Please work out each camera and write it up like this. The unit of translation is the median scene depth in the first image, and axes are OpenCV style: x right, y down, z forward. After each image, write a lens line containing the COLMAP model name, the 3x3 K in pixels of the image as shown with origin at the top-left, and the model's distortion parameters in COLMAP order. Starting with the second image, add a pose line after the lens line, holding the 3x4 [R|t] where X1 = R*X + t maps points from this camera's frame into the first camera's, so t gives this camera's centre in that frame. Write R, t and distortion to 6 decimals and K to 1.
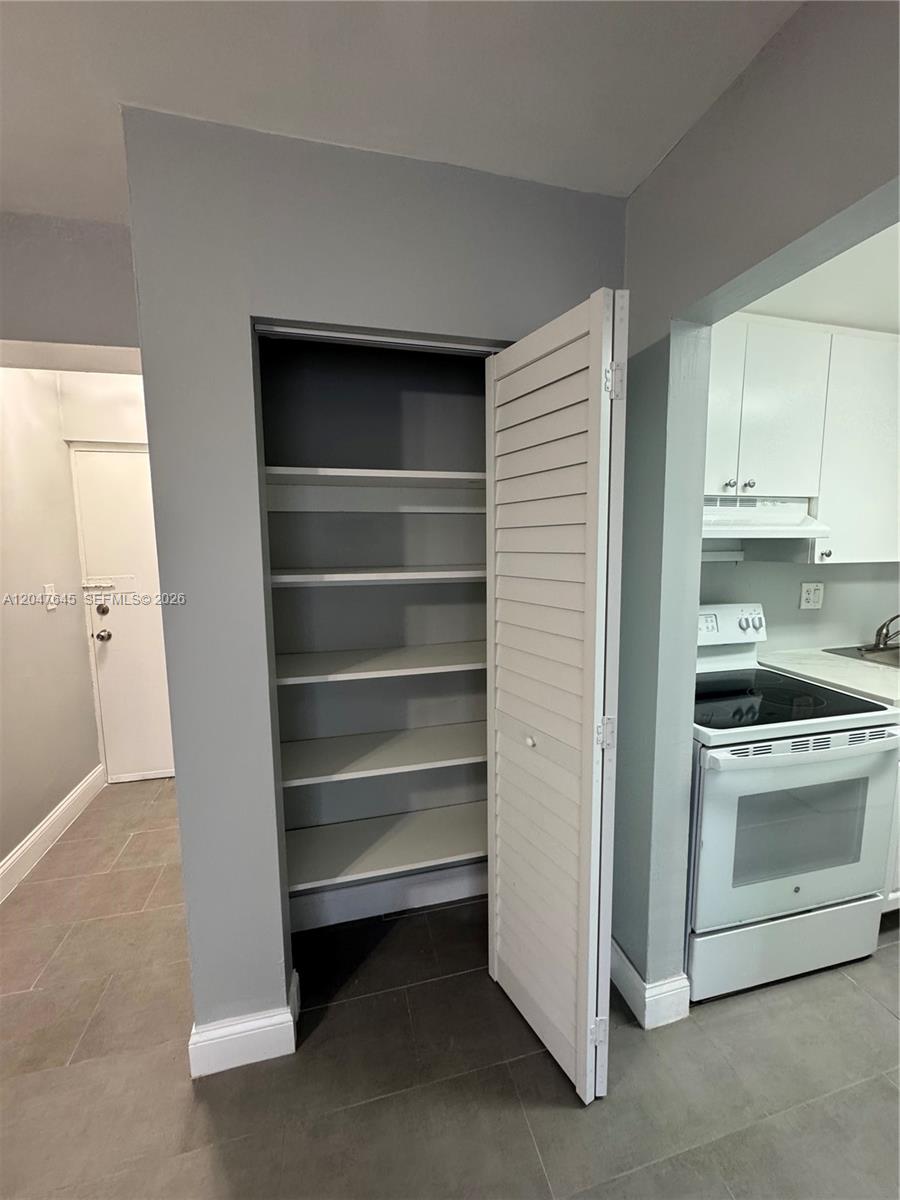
lens RADIAL K [[479.5, 0, 453.1], [0, 479.5, 596.9], [0, 0, 1]] dist [-0.005313, 0.001268]
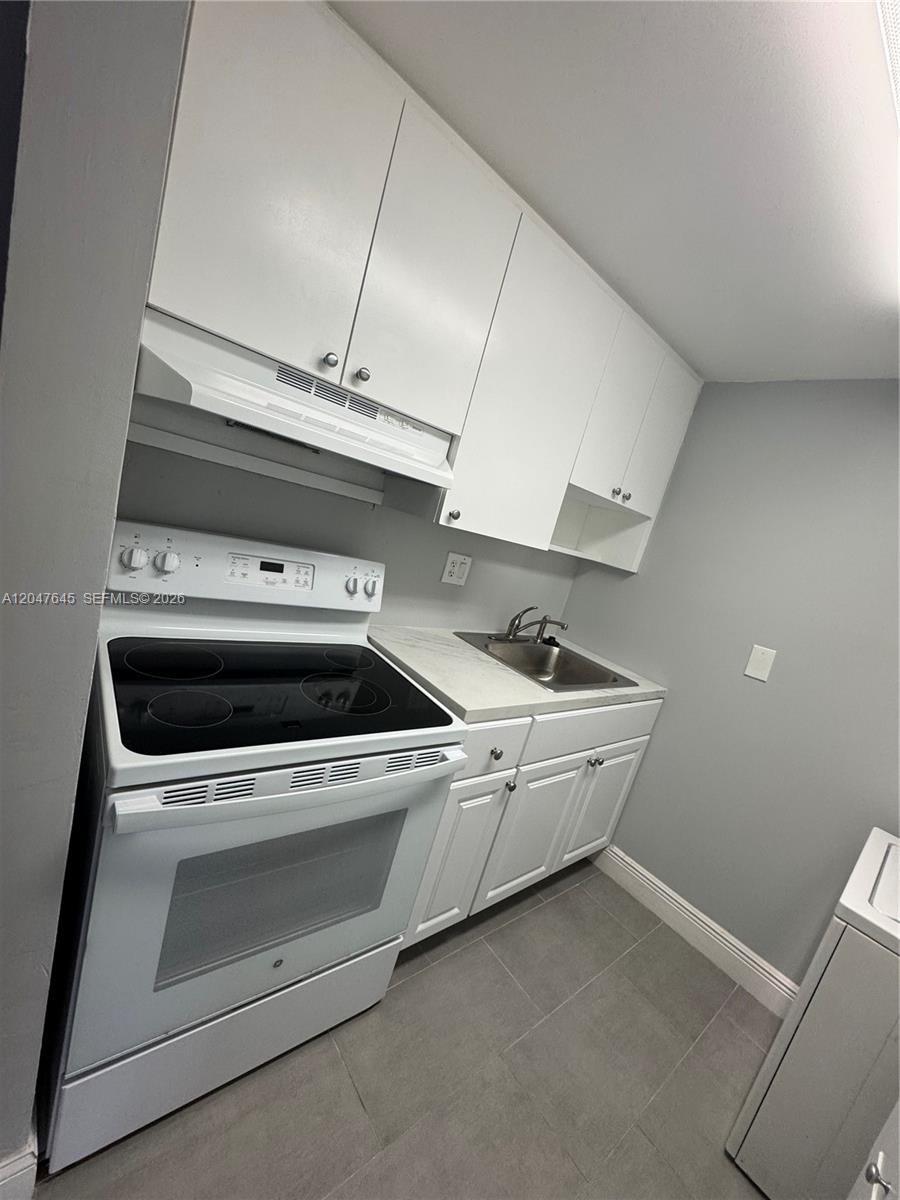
lens RADIAL K [[479.5, 0, 449.5], [0, 479.5, 596.8], [0, 0, 1]] dist [-0.005313, 0.001268]
pose [[0.871434, 0.170079, 0.460082, 0.402653], [-0.226010, 0.971687, 0.068876, -0.012073], [-0.435341, -0.164004, 0.885201, 0.274921]]
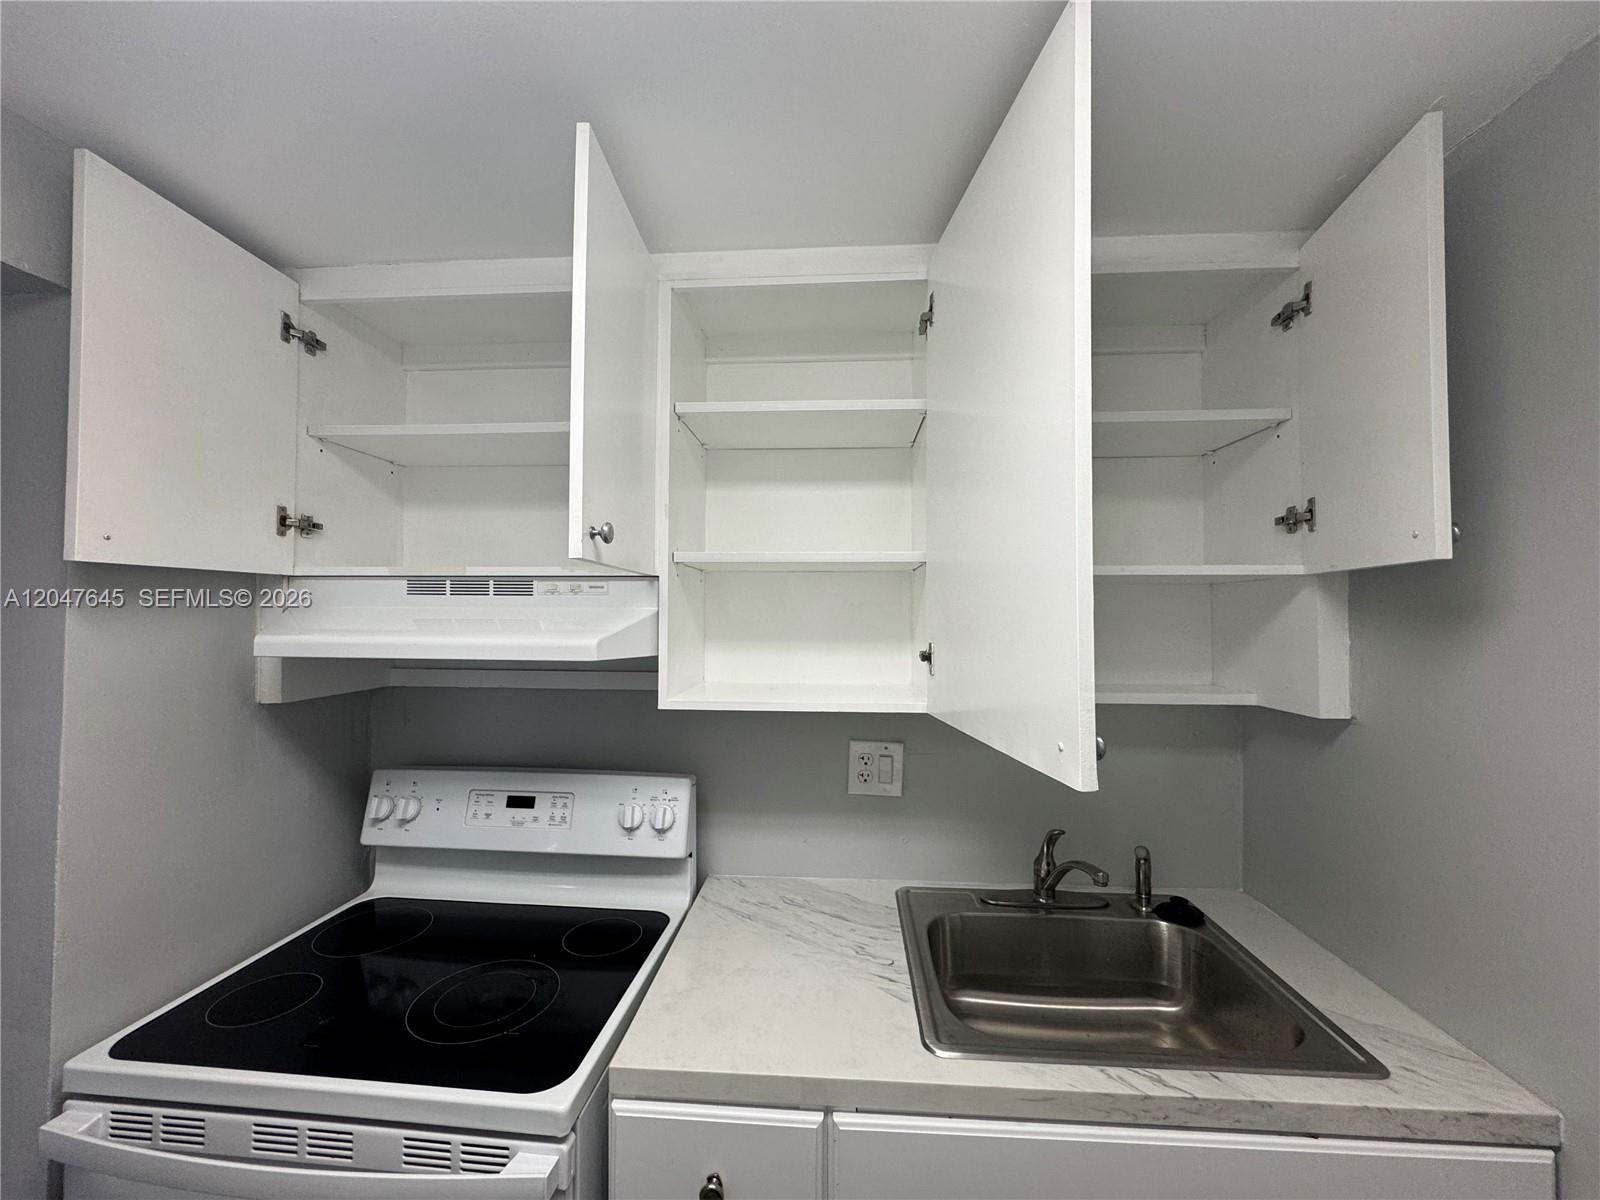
lens RADIAL K [[639.3, 0, 797.7], [0, 639.3, 597.4], [0, 0, 1]] dist [-0.005313, 0.001268]
pose [[0.946168, 0.002937, -0.323662, 1.005278], [-0.049381, 0.989563, -0.135376, -0.093599], [0.319886, 0.144071, 0.936438, 0.387921]]
